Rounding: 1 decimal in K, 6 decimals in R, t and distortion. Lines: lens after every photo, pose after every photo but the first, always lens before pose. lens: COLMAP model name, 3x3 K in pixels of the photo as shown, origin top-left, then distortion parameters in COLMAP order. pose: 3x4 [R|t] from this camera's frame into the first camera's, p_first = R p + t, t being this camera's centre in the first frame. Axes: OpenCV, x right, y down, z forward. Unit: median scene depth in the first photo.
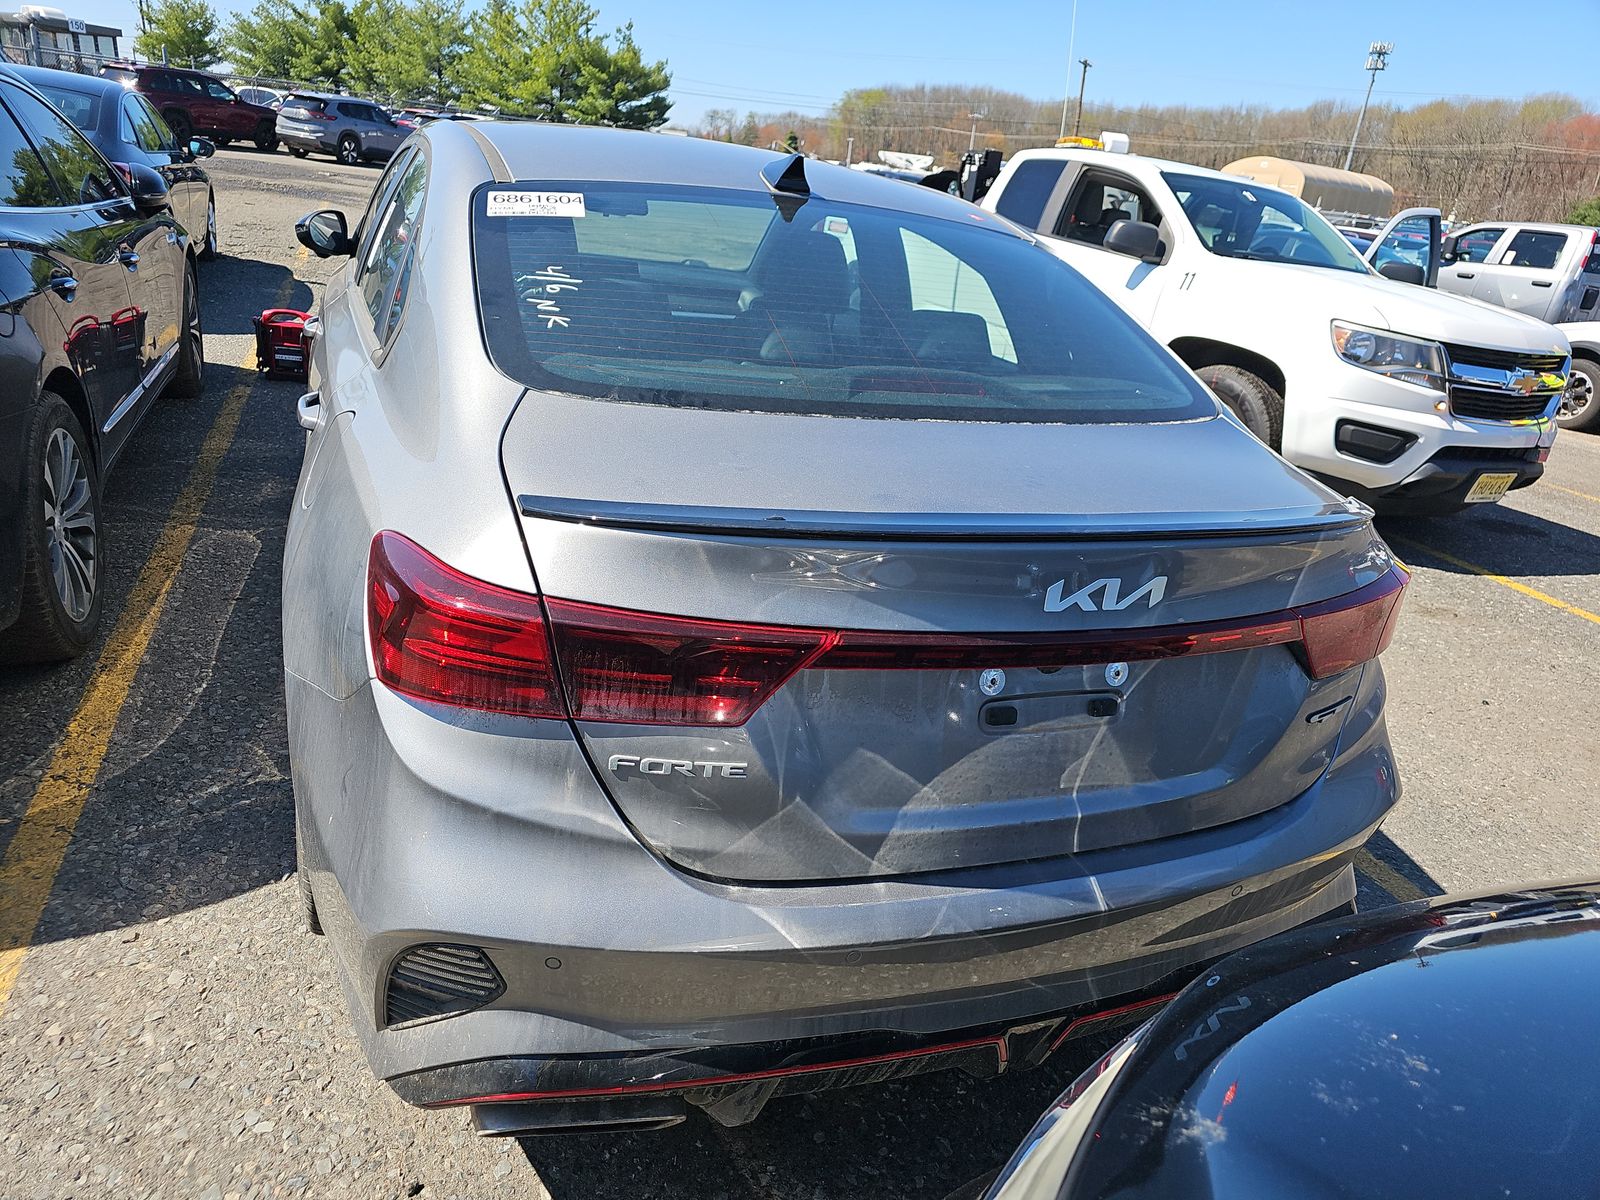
lens RADIAL K [[1126.8, 0, 800.0], [0, 1126.8, 600.0], [0, 0, 1]] dist [0.034726, -0.028143]
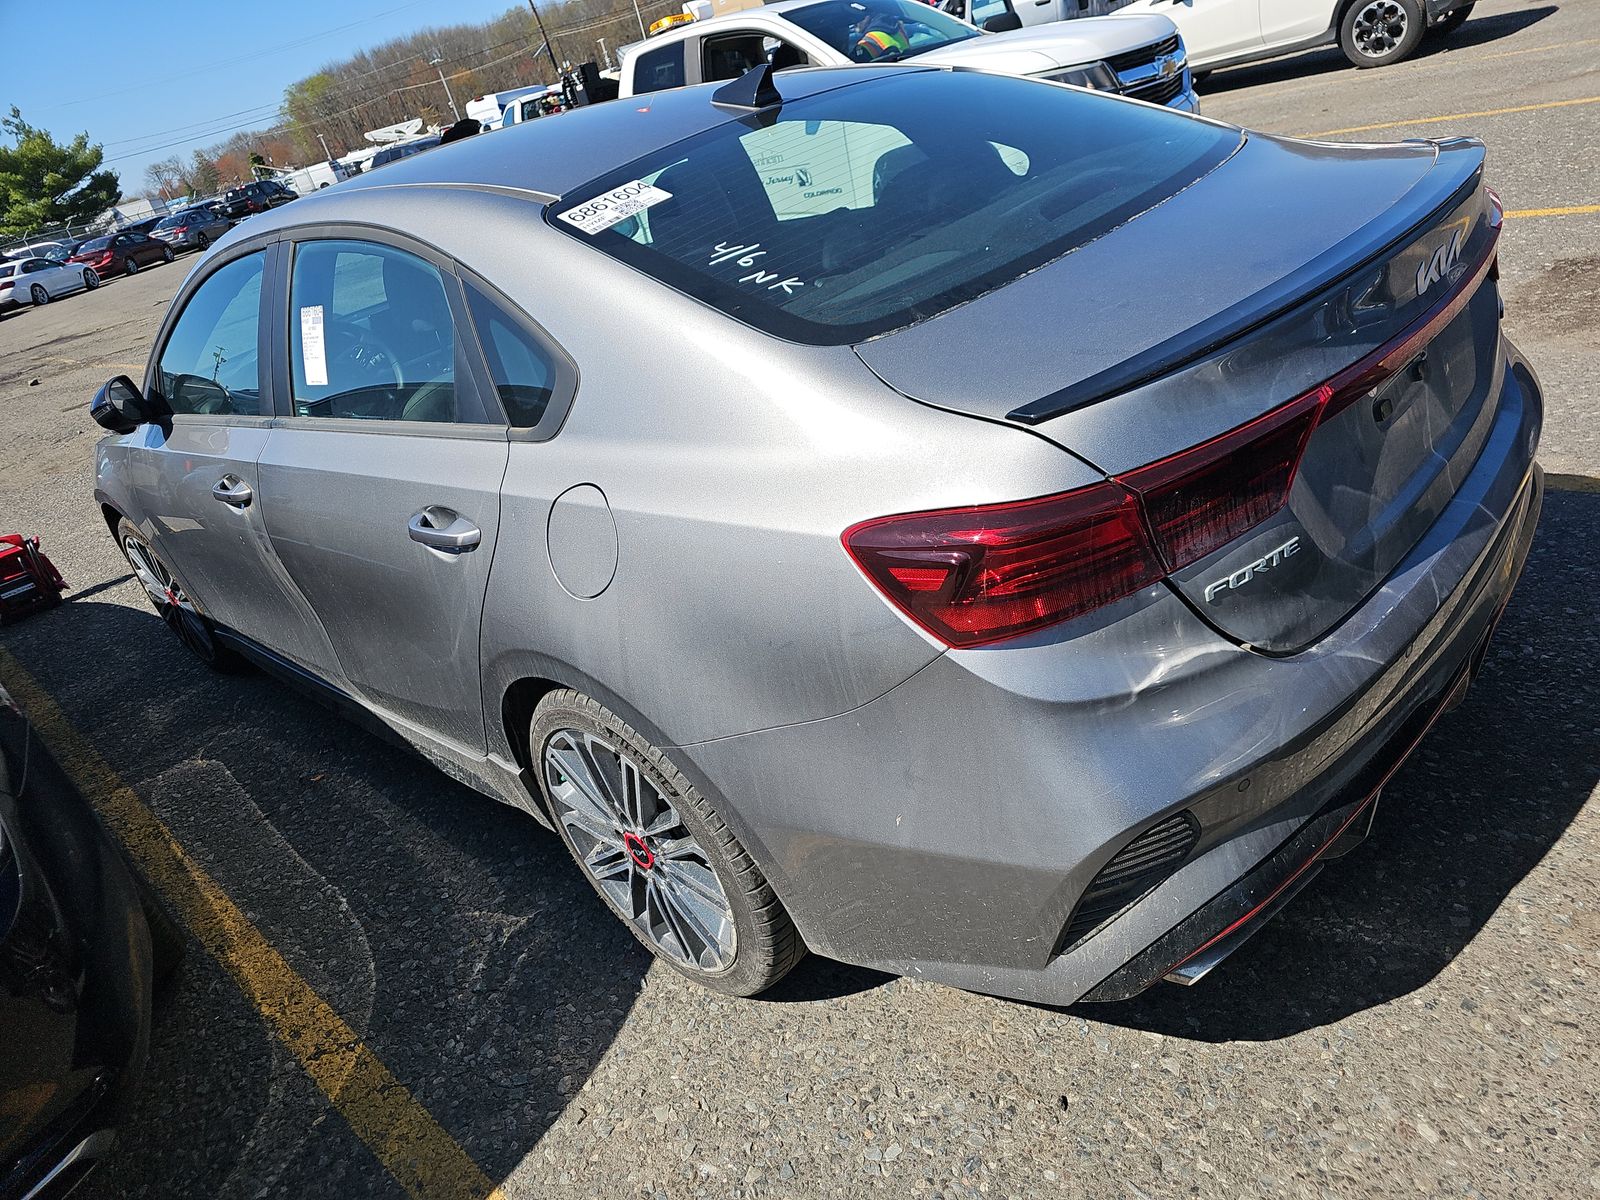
lens RADIAL K [[1126.8, 0, 800.0], [0, 1126.8, 600.0], [0, 0, 1]] dist [0.034726, -0.028143]
pose [[0.834234, -0.490641, 0.251645, -0.406981], [0.473707, 0.871277, 0.128365, -0.090989], [-0.282234, 0.012120, 0.959269, 0.048324]]
